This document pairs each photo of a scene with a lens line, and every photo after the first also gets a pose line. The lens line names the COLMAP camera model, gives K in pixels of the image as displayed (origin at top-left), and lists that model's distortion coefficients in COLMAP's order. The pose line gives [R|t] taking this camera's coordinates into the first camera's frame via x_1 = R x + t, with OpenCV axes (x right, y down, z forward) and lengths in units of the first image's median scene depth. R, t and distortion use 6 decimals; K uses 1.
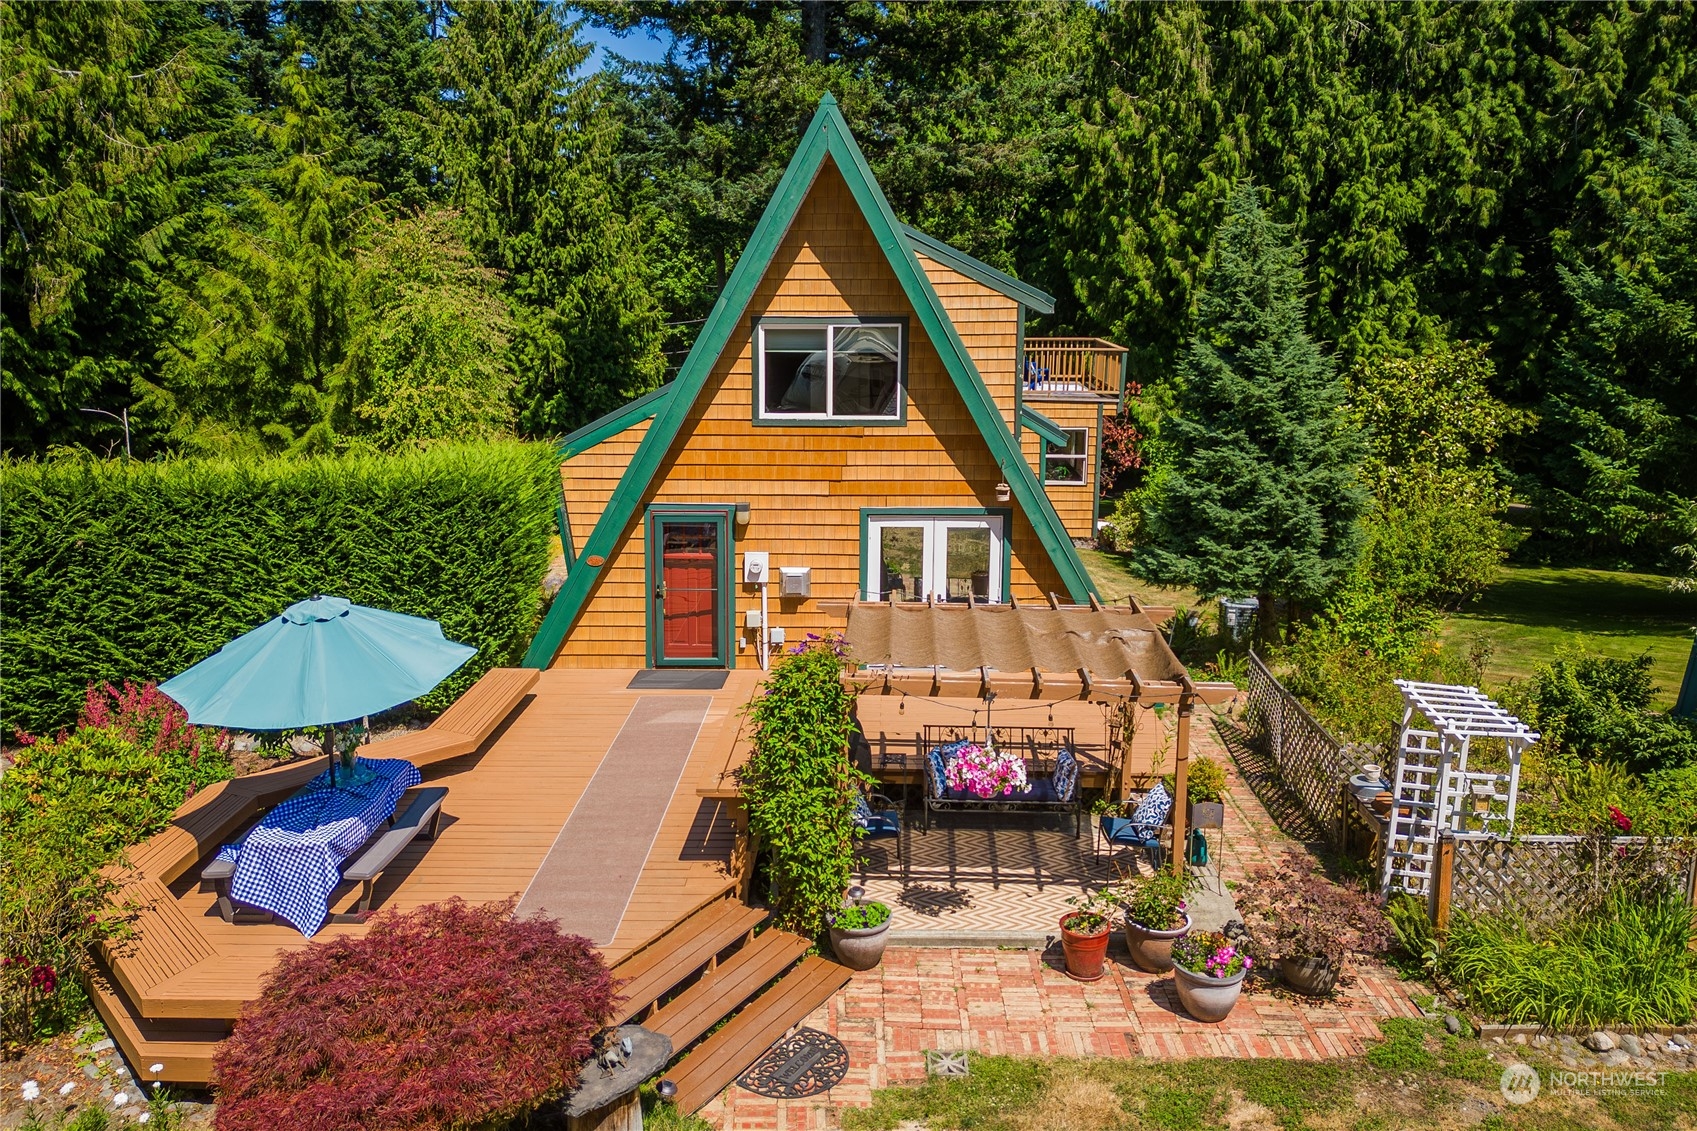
lens RADIAL K [[1196.7, 0, 833.0], [0, 1196.7, 555.0], [0, 0, 1]] dist [0.031713, -0.006734]
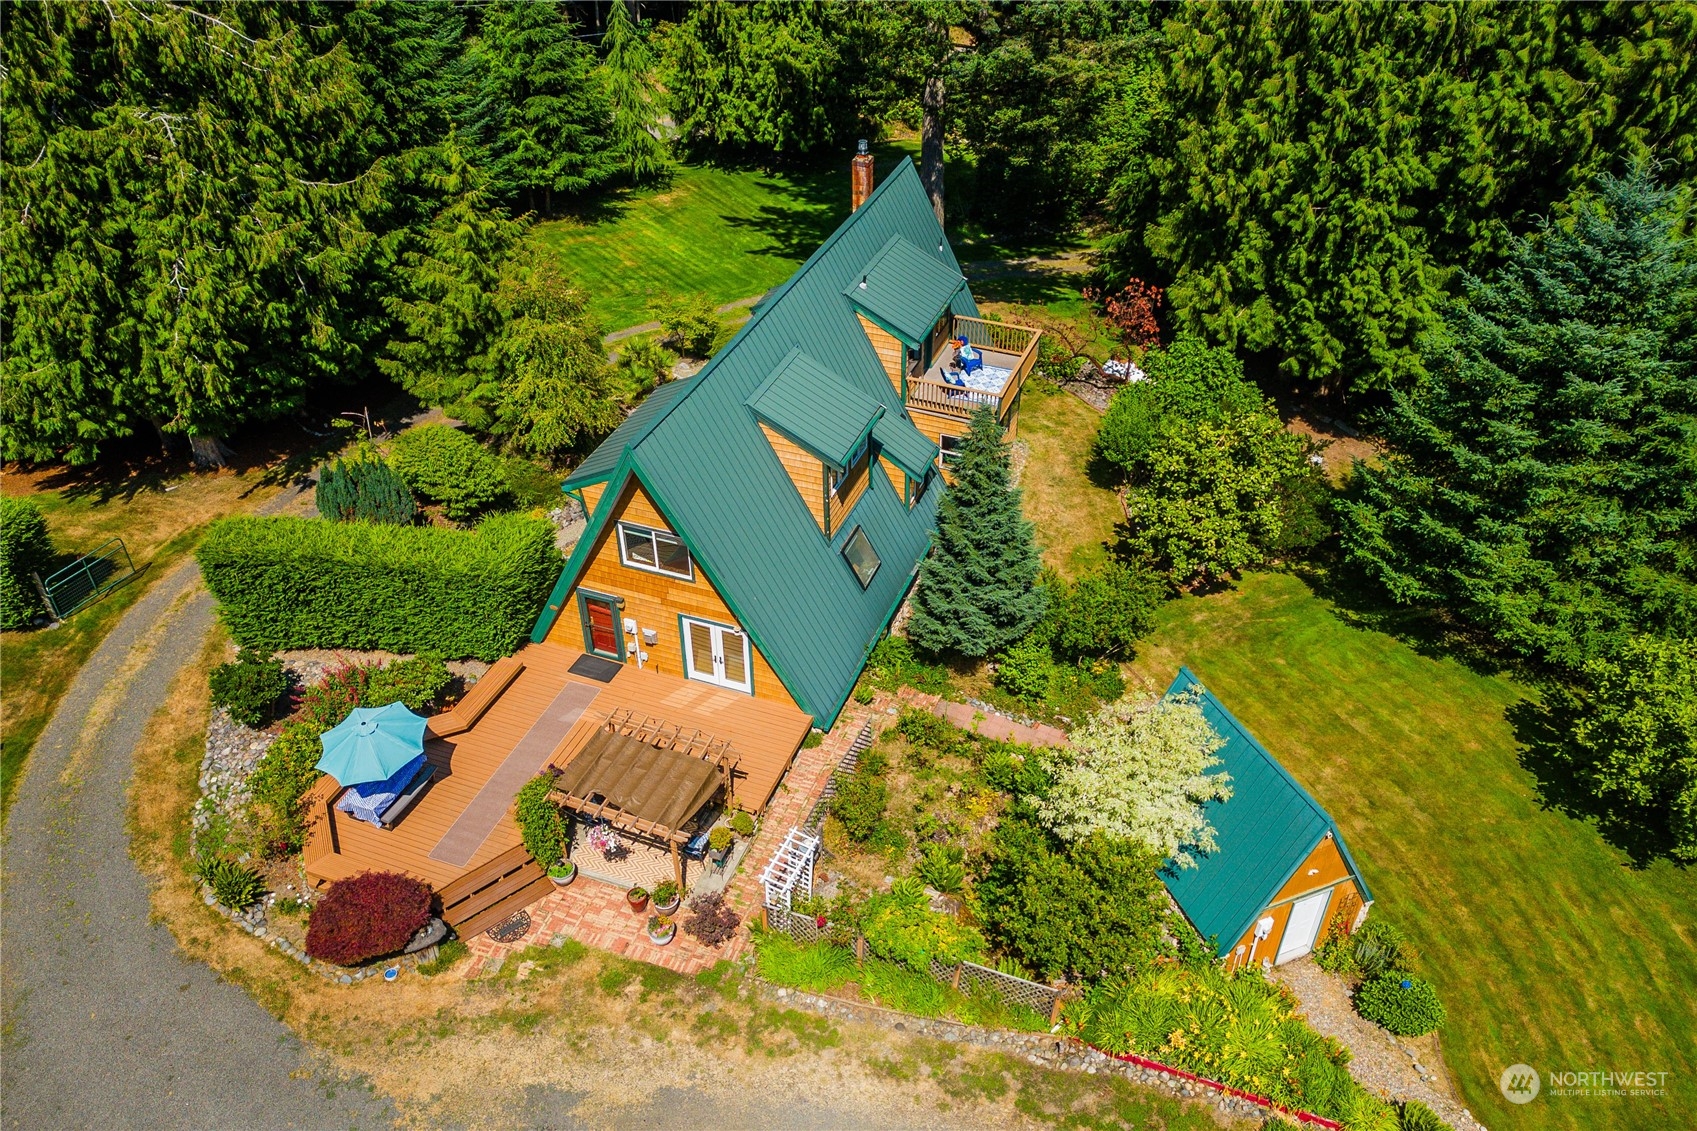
lens RADIAL K [[1196.7, 0, 860.4], [0, 1196.7, 572.4], [0, 0, 1]] dist [0.031713, -0.006734]
pose [[0.951213, 0.183650, -0.247925, 0.743532], [-0.058439, 0.896249, 0.439685, -0.928293], [0.302950, -0.403745, 0.863256, -0.498591]]
